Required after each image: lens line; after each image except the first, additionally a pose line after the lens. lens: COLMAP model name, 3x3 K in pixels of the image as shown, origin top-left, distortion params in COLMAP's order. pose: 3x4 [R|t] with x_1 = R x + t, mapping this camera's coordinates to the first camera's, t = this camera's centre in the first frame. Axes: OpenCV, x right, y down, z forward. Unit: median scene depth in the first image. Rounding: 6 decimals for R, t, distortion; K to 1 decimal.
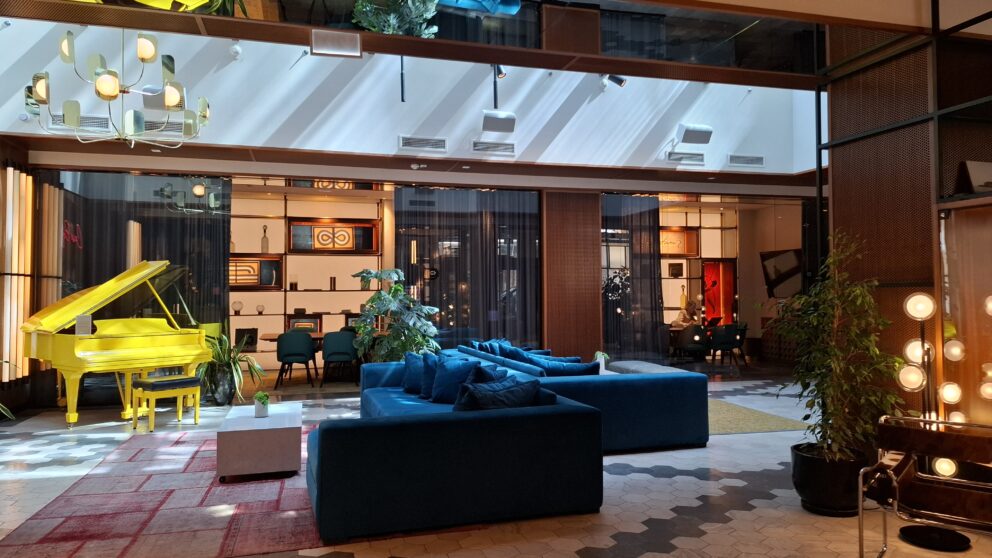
lens RADIAL K [[689.9, 0, 496.0], [0, 689.9, 279.0], [0, 0, 1]] dist [0.001519, -0.002360]
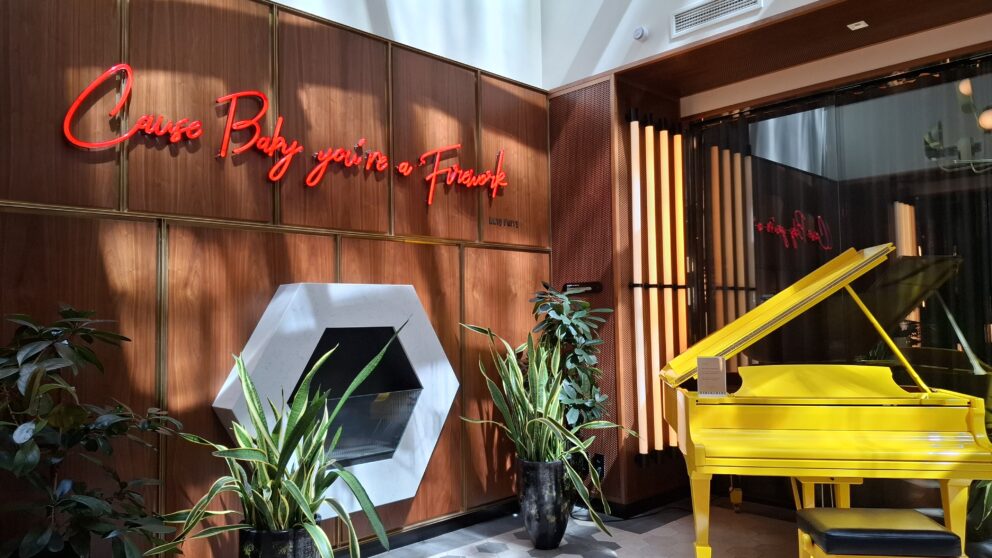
lens RADIAL K [[689.9, 0, 496.0], [0, 689.9, 279.0], [0, 0, 1]] dist [0.001519, -0.002360]
pose [[0.463953, -0.048710, -0.884520, -0.189869], [0.033340, 0.998740, -0.037513, 0.006938], [0.885232, -0.012085, 0.464992, 0.559260]]
